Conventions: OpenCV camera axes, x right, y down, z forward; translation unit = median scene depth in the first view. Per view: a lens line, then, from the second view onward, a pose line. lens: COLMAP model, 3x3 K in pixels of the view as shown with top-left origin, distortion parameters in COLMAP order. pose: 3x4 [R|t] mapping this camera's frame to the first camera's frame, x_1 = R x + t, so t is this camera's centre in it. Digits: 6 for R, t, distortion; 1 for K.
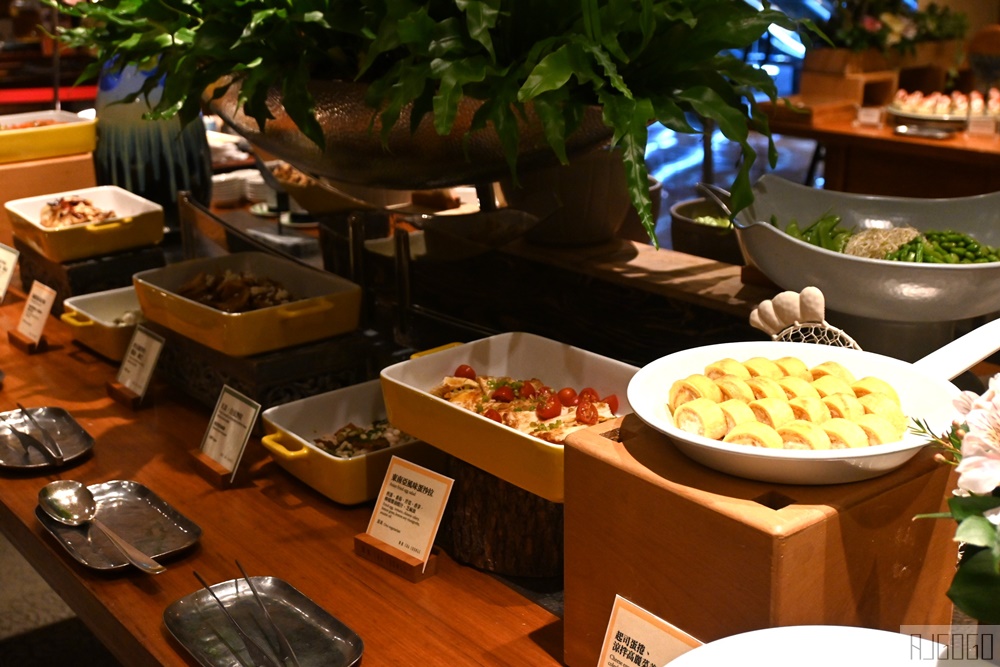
lens RADIAL K [[1245.2, 0, 499.9], [0, 1245.2, 333.0], [0, 0, 1]] dist [0.009709, 0.000000]
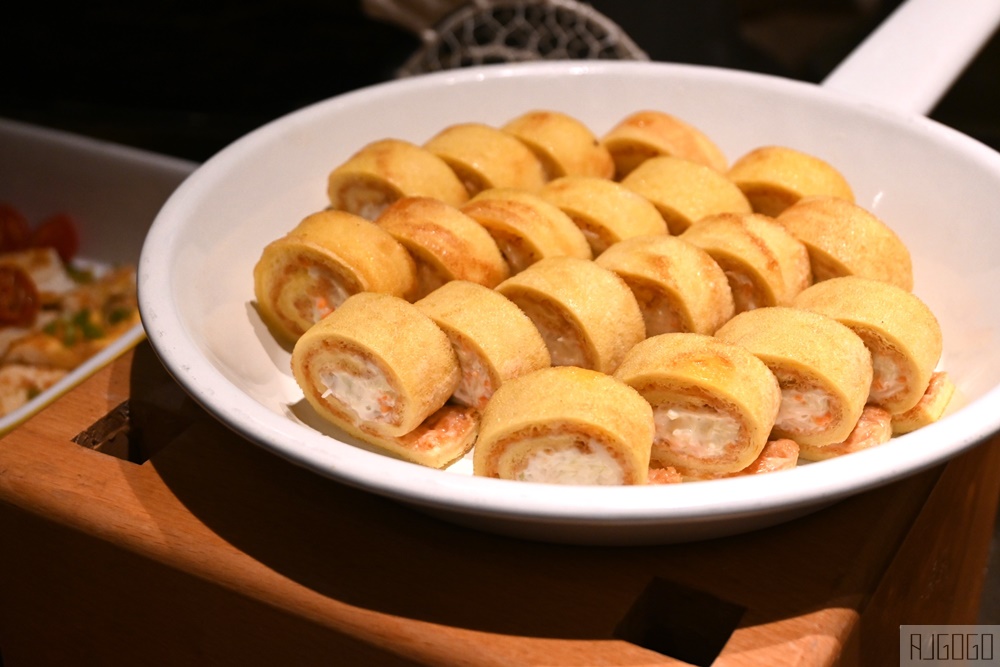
lens RADIAL K [[1611.3, 0, 498.3], [0, 1611.3, 334.5], [0, 0, 1]] dist [0.055532, 0.000000]
pose [[0.920176, -0.188923, 0.342906, 0.043322], [0.105623, 0.963184, 0.247227, -0.040571], [-0.376988, -0.191273, 0.906253, 0.589376]]
